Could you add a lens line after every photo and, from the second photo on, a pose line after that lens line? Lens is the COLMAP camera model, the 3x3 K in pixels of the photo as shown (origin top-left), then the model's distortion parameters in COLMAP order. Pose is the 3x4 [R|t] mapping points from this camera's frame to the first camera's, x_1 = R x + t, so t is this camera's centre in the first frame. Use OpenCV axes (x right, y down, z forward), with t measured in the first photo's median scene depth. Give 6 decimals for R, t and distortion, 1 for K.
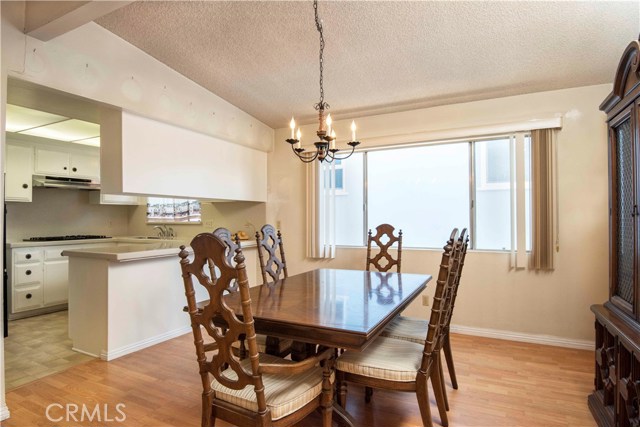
lens RADIAL K [[351.9, 0, 318.4], [0, 351.9, 217.6], [0, 0, 1]] dist [-0.021537, -0.004206]
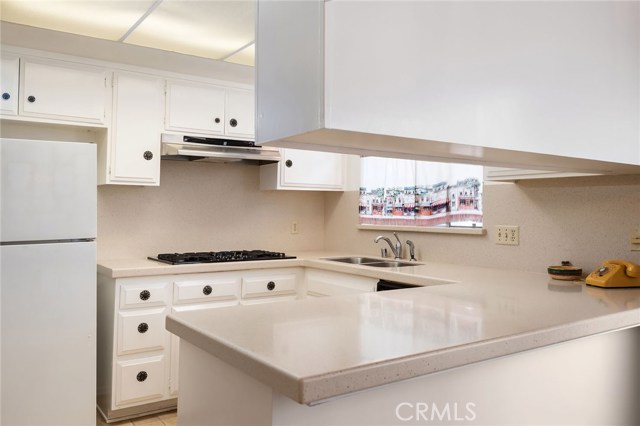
lens RADIAL K [[524.0, 0, 320.1], [0, 524.0, 210.0], [0, 0, 1]] dist [-0.002976, -0.001995]
pose [[0.874666, 0.005257, -0.484698, -0.238938], [-0.008216, 0.999958, -0.003981, -0.007643], [0.484656, 0.007465, 0.874673, 0.433576]]
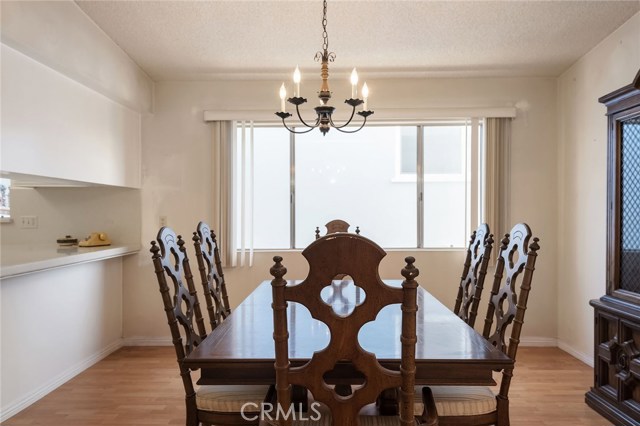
lens RADIAL K [[433.1, 0, 321.4], [0, 433.1, 218.7], [0, 0, 1]] dist [0.000759, -0.001706]
pose [[0.904508, -0.004412, 0.426433, -0.193883], [-0.000673, 0.999930, 0.011773, 0.002861], [-0.426455, -0.010936, 0.904442, 0.096692]]
